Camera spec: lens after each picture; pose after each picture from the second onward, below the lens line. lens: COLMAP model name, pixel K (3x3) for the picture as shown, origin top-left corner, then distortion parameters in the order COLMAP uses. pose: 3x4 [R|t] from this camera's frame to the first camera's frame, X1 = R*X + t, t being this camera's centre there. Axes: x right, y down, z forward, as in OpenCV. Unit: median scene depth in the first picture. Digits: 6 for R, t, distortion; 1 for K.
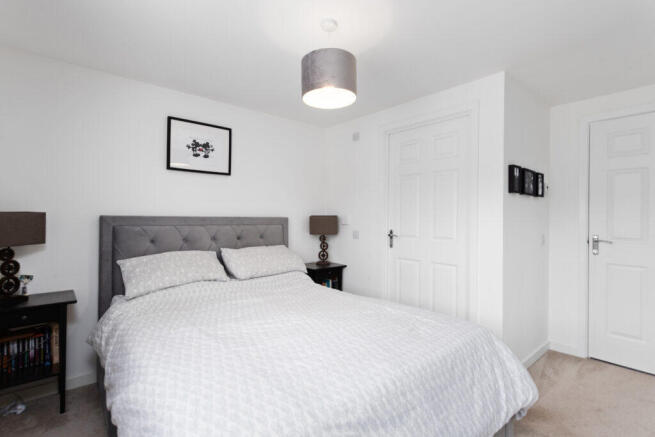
lens RADIAL K [[311.8, 0, 328.5], [0, 311.8, 218.1], [0, 0, 1]] dist [0.001111, -0.000348]
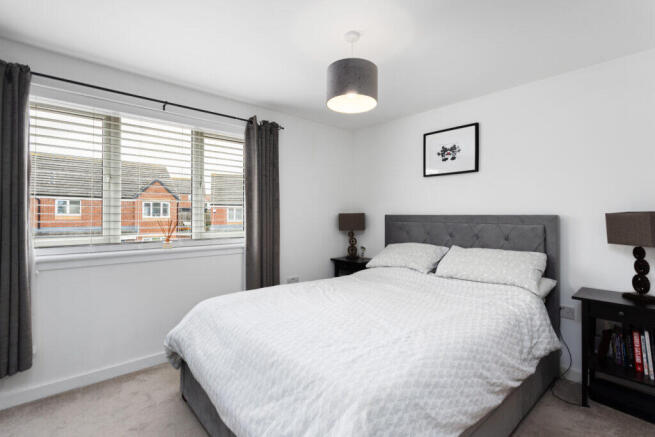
lens RADIAL K [[311.8, 0, 328.8], [0, 311.8, 216.0], [0, 0, 1]] dist [0.001111, -0.000348]
pose [[0.011220, -0.001333, -0.999936, 0.696073], [-0.000637, 0.999999, -0.001340, 0.001159], [0.999937, 0.000652, 0.011219, 0.582548]]
